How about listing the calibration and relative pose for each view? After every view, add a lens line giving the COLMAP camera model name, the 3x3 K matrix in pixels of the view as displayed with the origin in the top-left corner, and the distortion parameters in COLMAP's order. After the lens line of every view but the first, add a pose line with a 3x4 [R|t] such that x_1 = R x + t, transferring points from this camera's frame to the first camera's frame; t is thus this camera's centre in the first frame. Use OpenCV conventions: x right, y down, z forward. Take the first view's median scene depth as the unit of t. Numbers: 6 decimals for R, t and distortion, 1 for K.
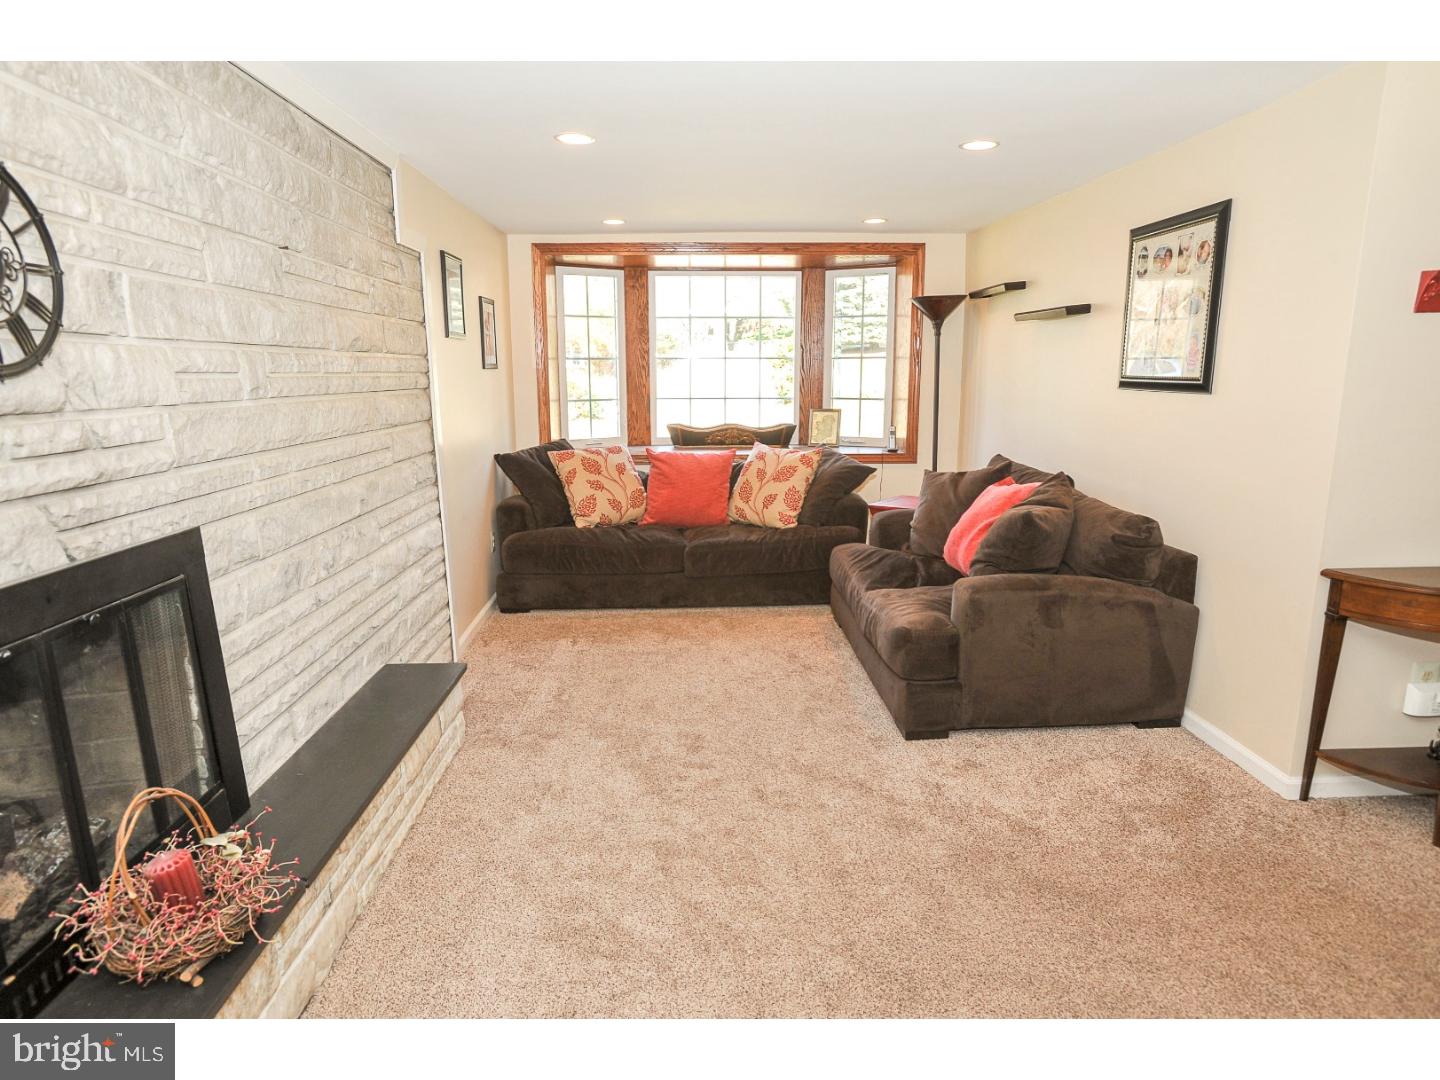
lens RADIAL K [[838.0, 0, 720.0], [0, 838.0, 540.0], [0, 0, 1]] dist [-0.026684, 0.000301]
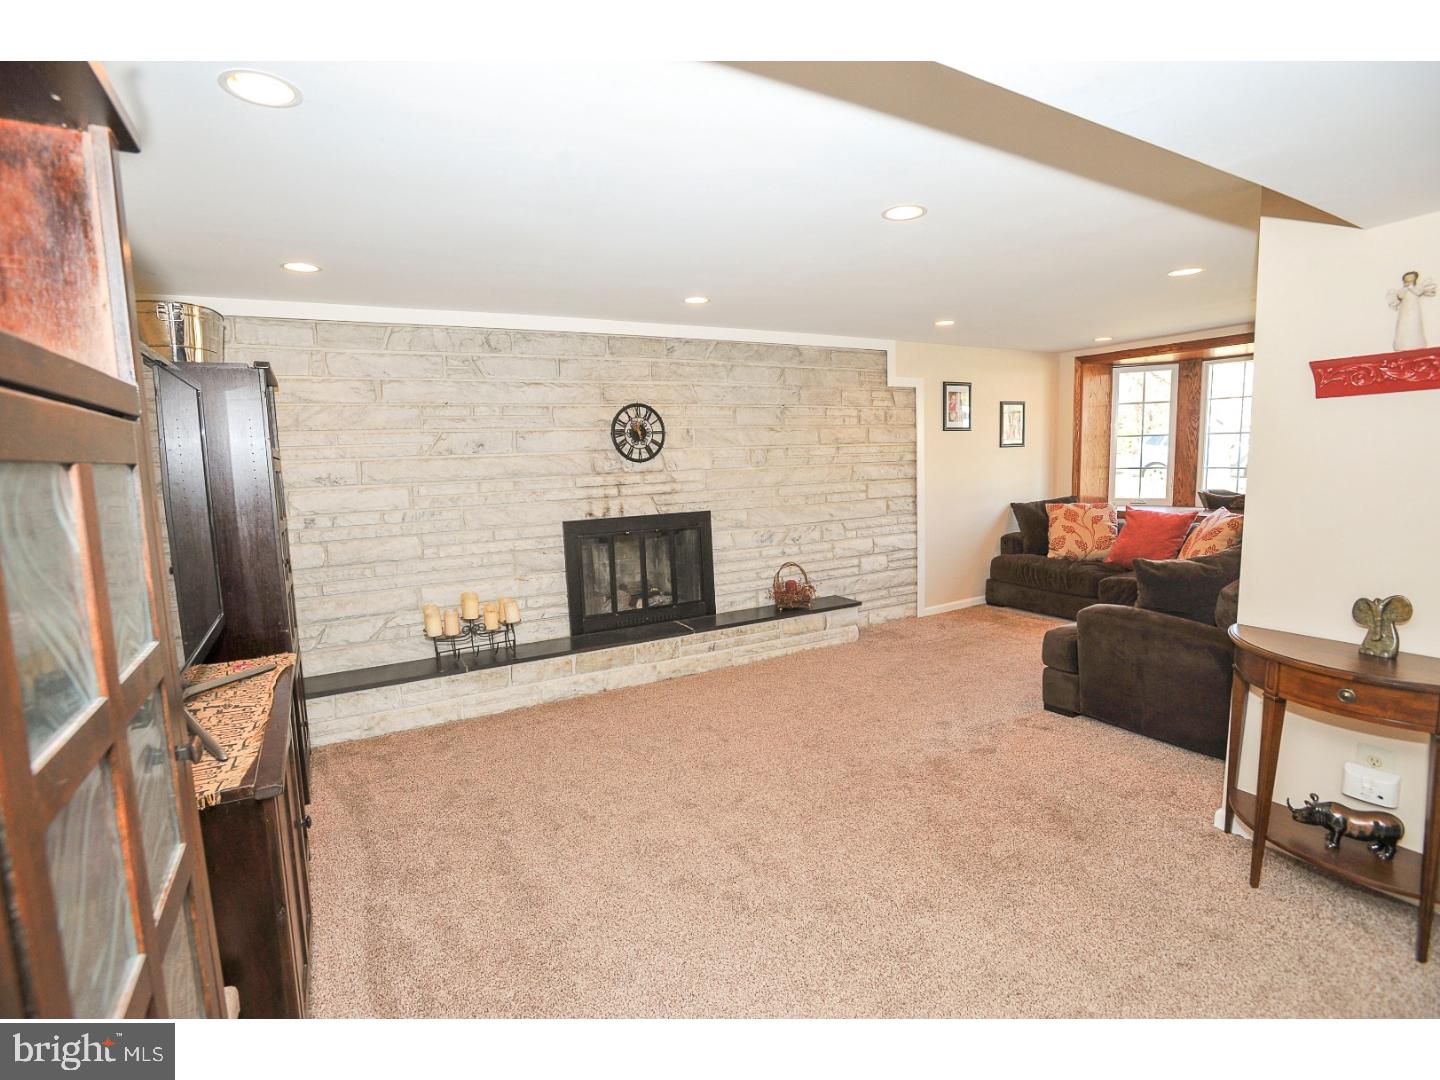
lens RADIAL K [[711.4, 0, 720.0], [0, 711.4, 540.0], [0, 0, 1]] dist [-0.051550, 0.023953]
pose [[0.446877, 0.100064, -0.888981, 0.843098], [-0.149245, 0.988137, 0.036202, -0.005259], [0.882058, 0.116498, 0.456510, -0.055044]]
